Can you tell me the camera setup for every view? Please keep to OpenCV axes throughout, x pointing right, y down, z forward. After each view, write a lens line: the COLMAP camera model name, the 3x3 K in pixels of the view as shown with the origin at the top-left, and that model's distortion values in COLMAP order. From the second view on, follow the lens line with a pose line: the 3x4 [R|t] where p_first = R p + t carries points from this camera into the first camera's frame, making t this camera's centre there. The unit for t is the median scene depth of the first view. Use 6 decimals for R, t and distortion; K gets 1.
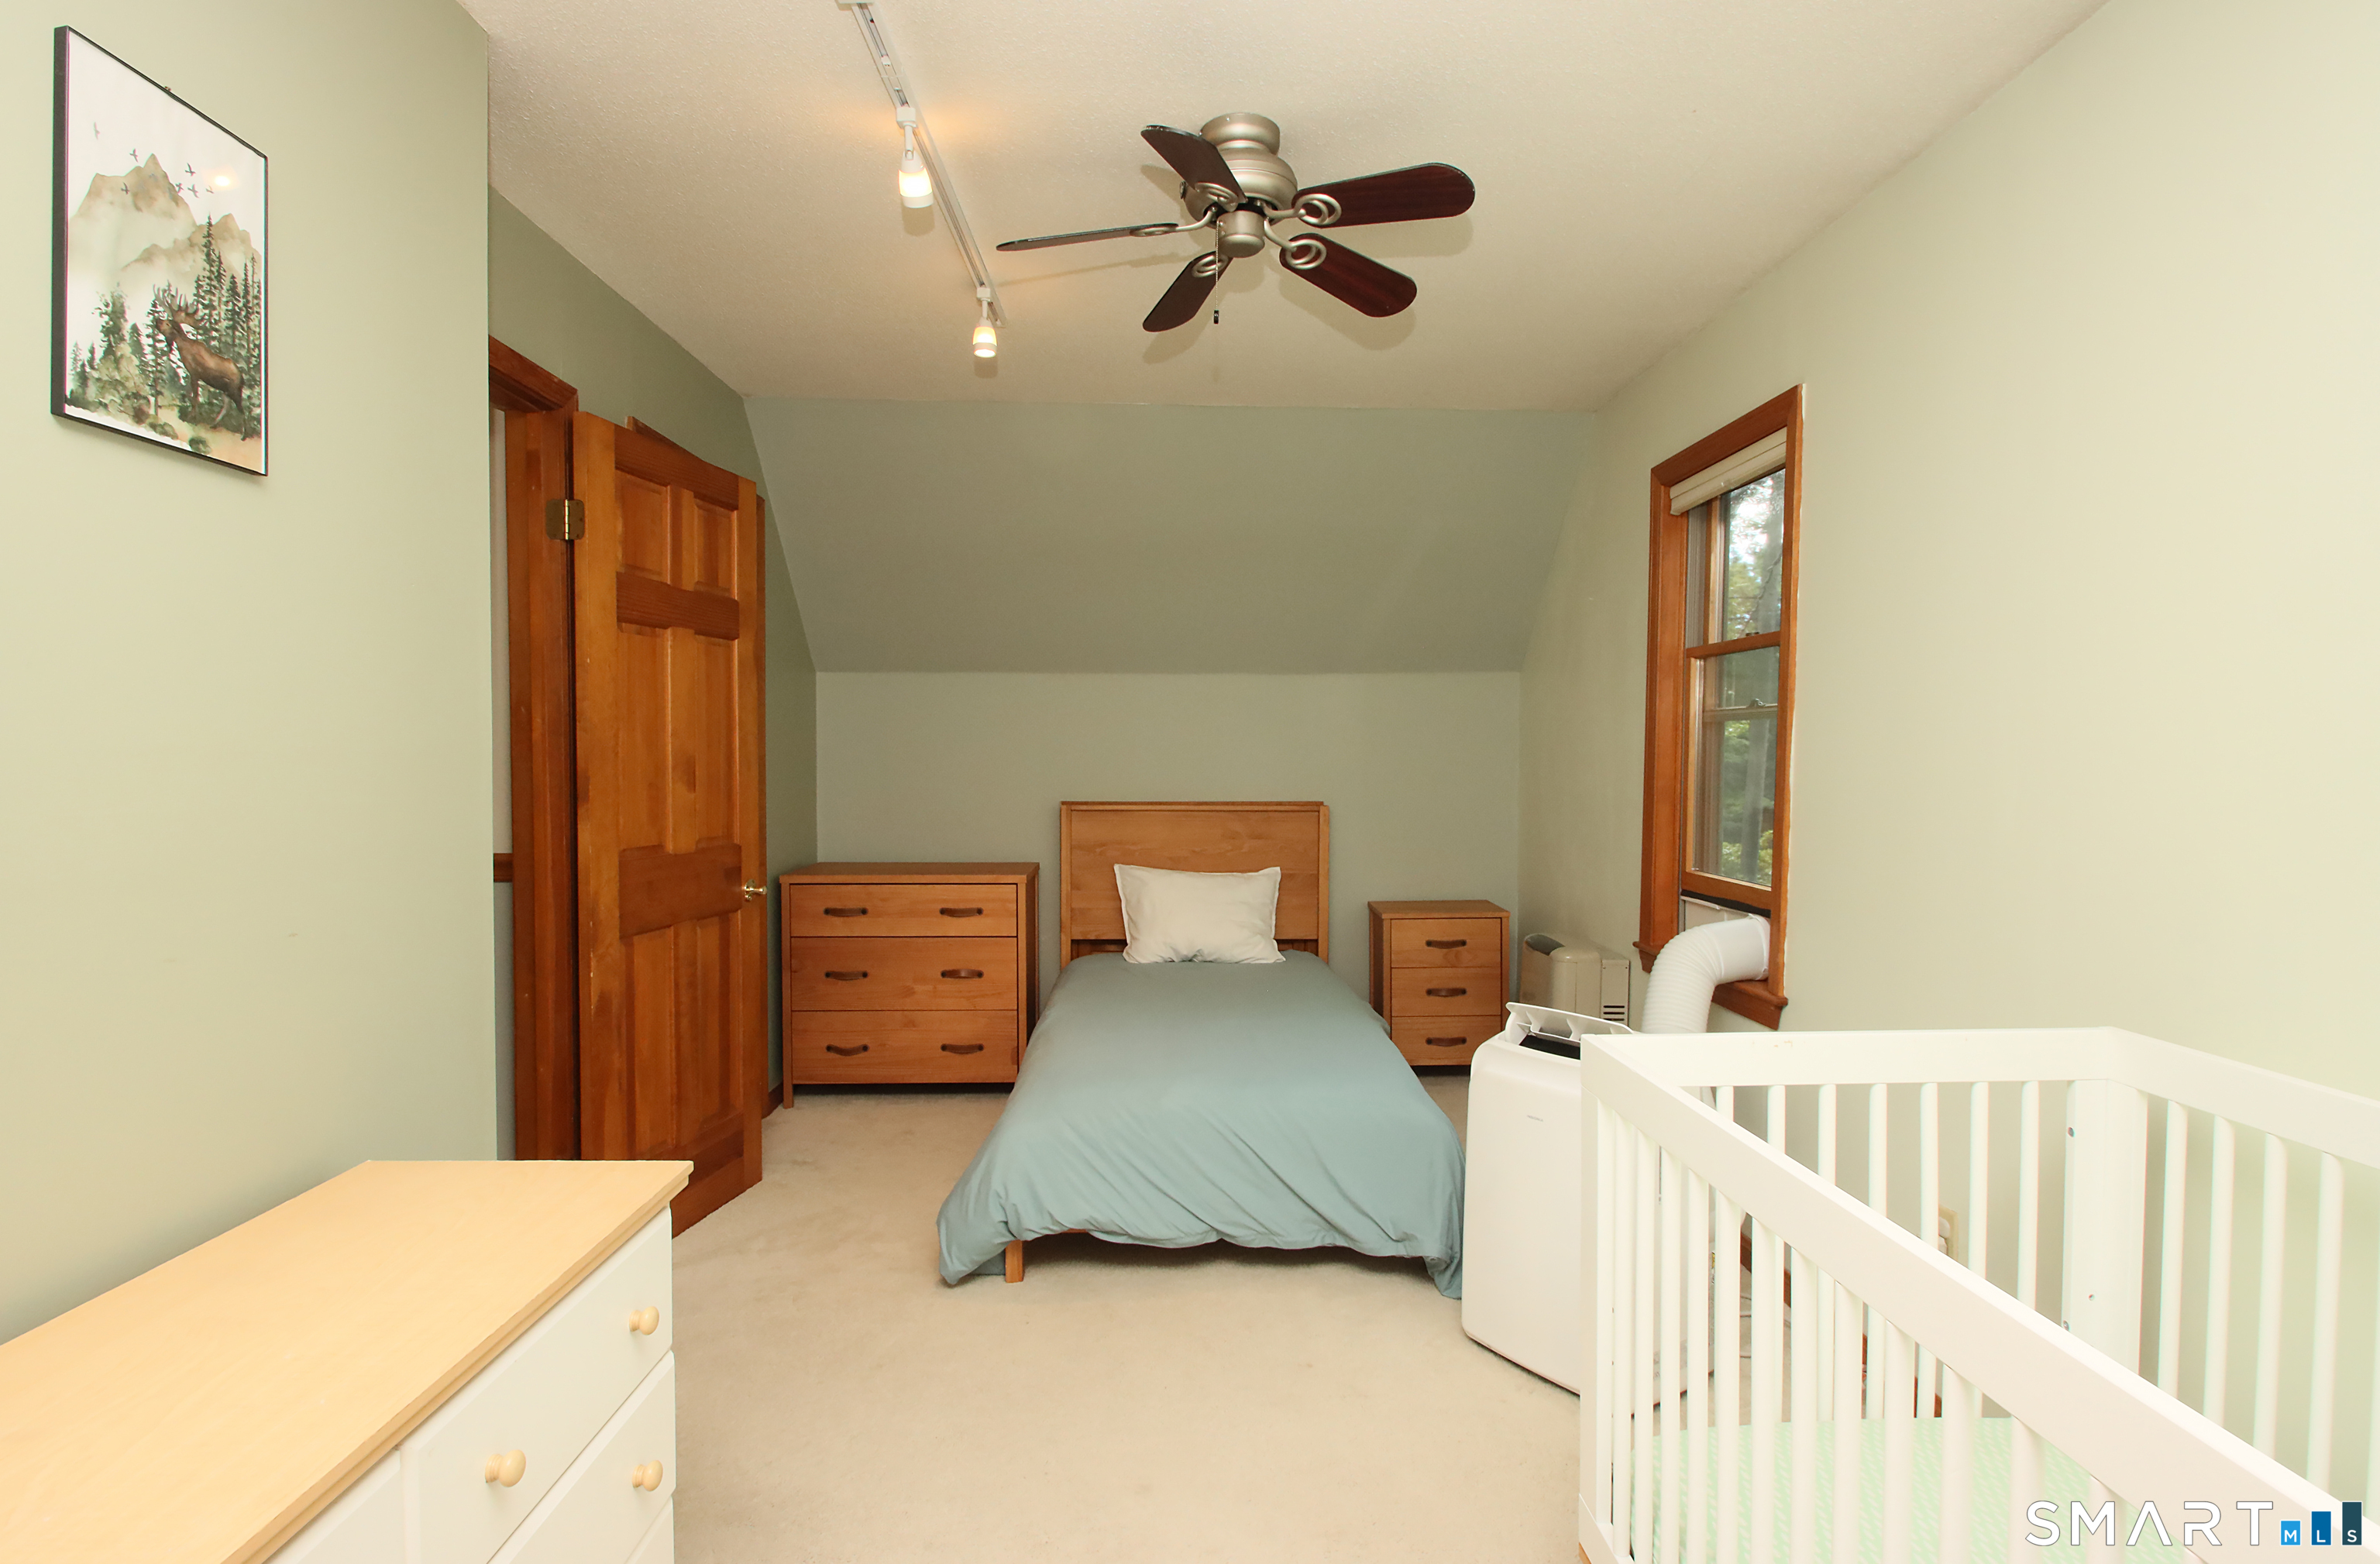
lens RADIAL K [[1311.7, 0, 1190.2], [0, 1311.7, 763.8], [0, 0, 1]] dist [0.004645, -0.015304]
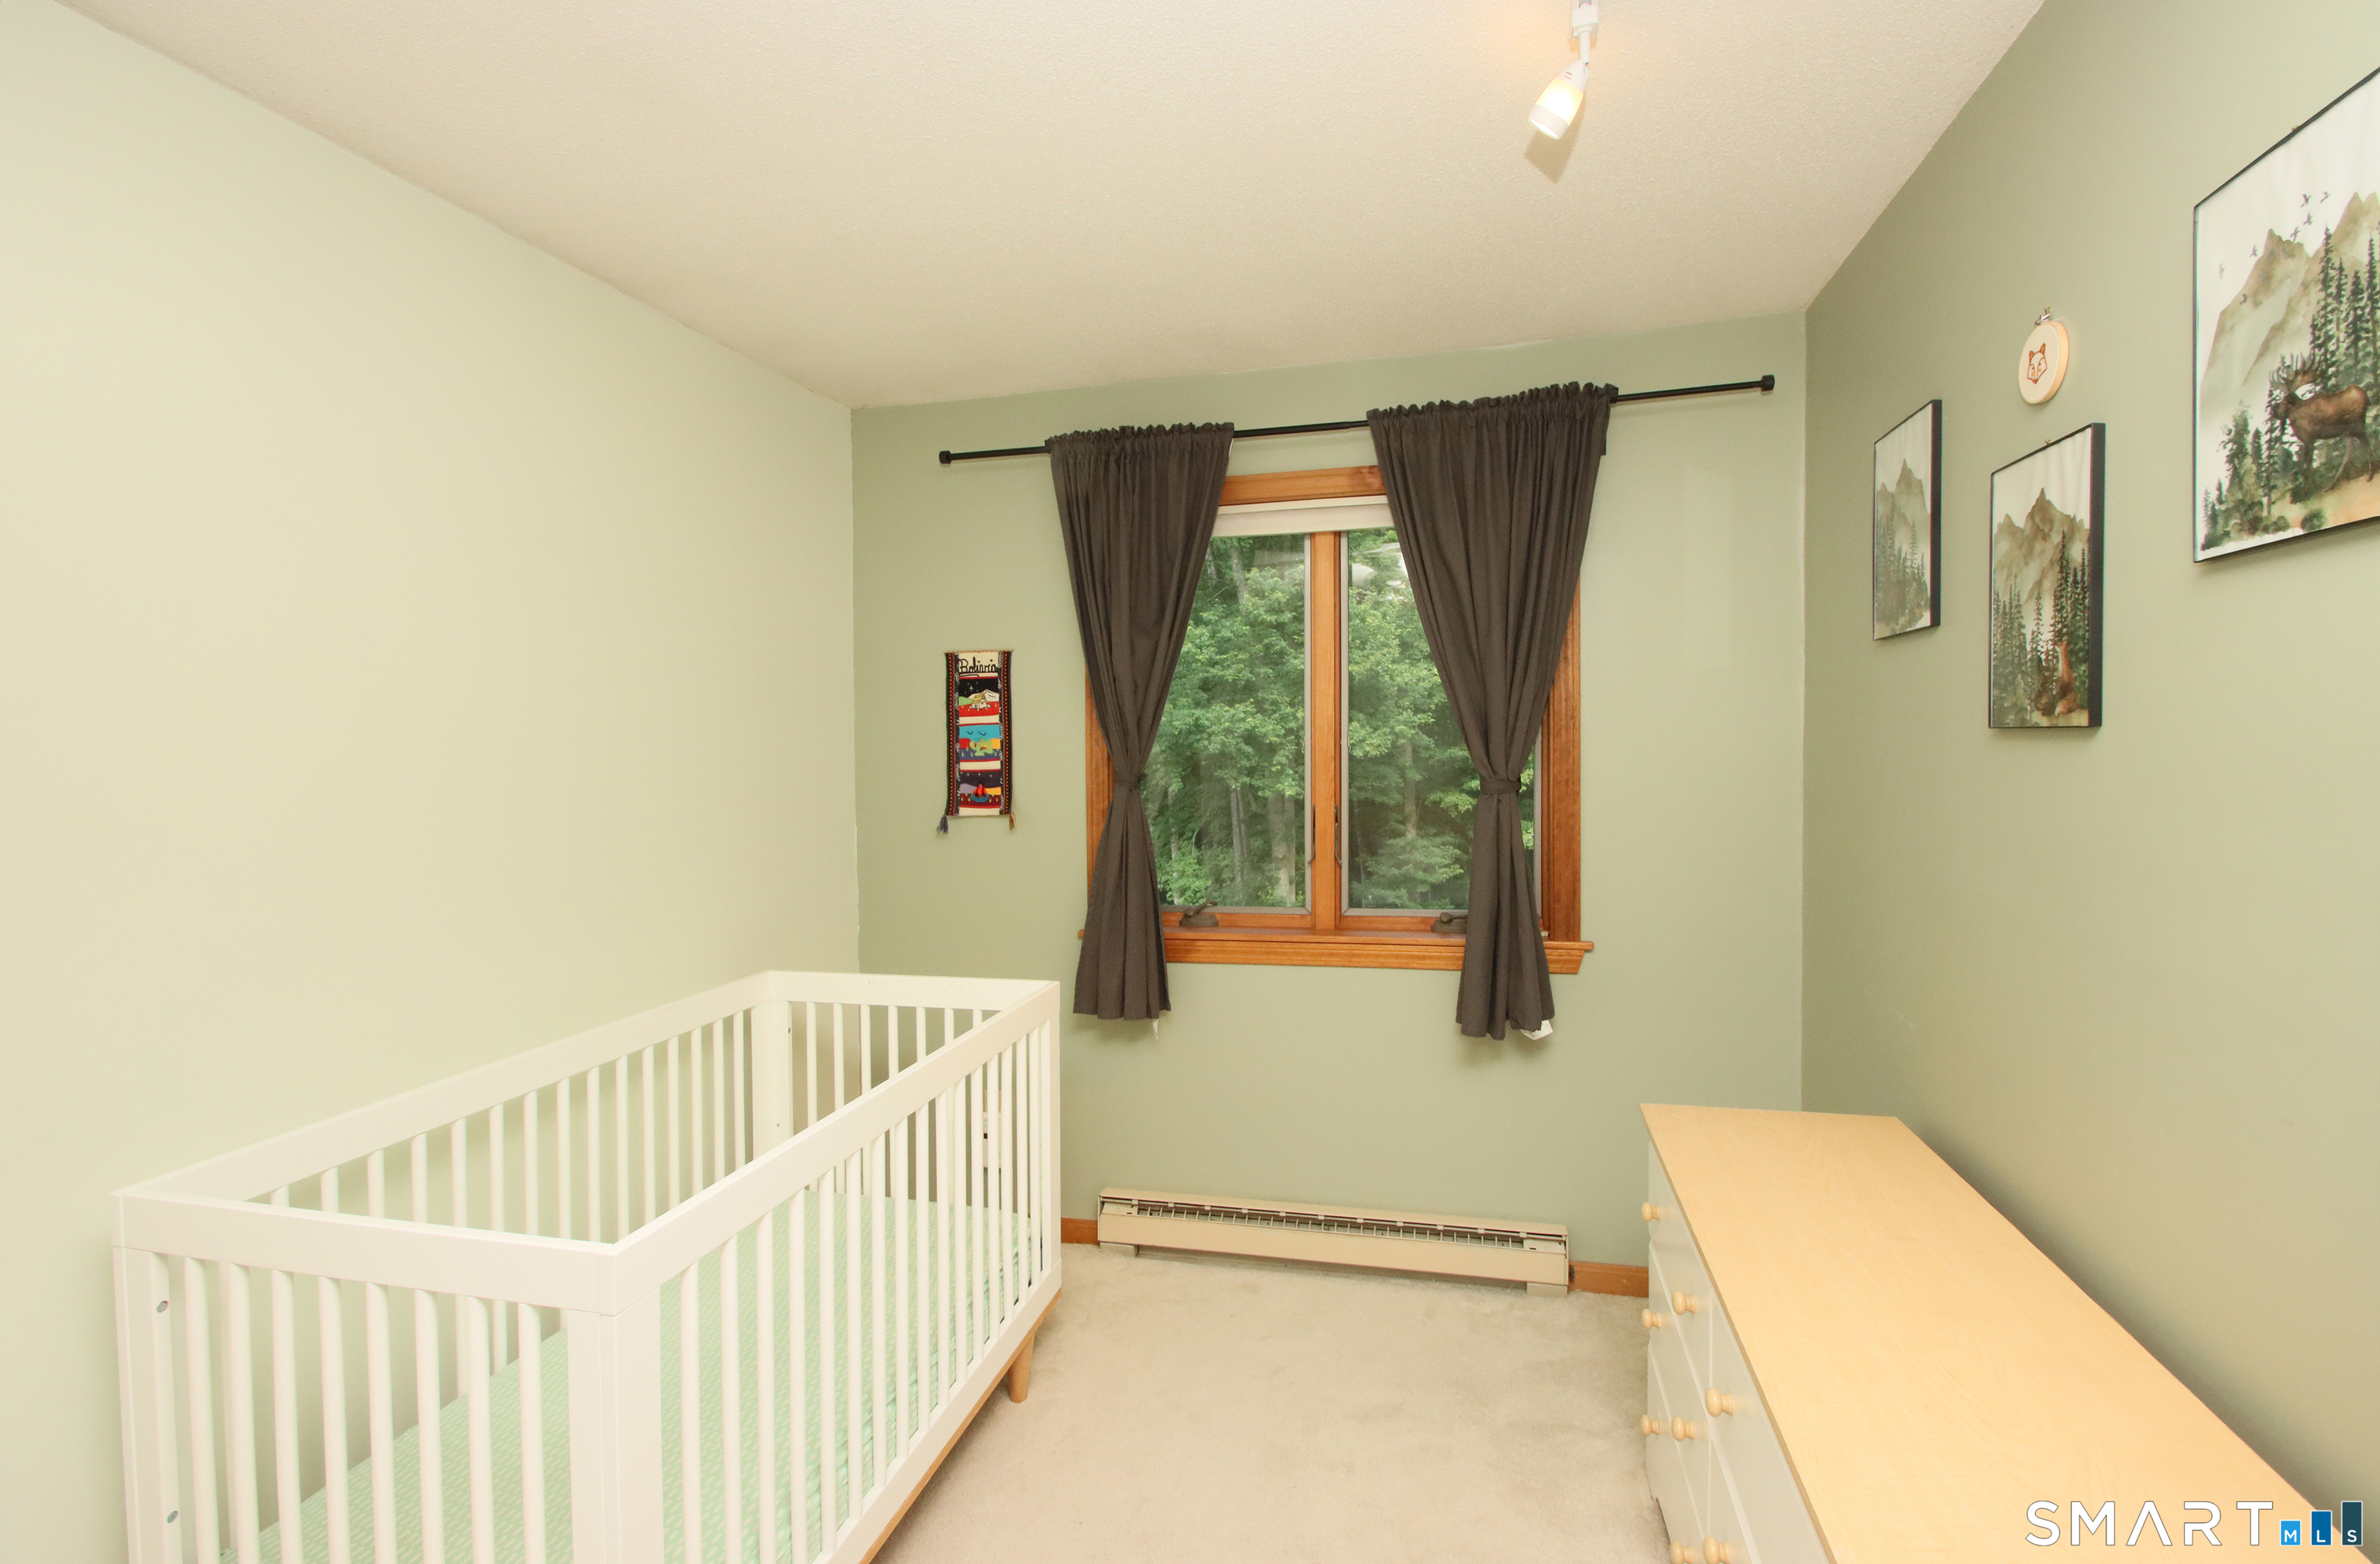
lens RADIAL K [[1095.0, 0, 1187.8], [0, 1095.0, 797.0], [0, 0, 1]] dist [0.014643, -0.017130]
pose [[-0.970113, 0.001572, 0.242648, -0.239268], [0.013455, 0.998789, 0.047323, -0.114086], [-0.242279, 0.049174, -0.968960, 1.894273]]
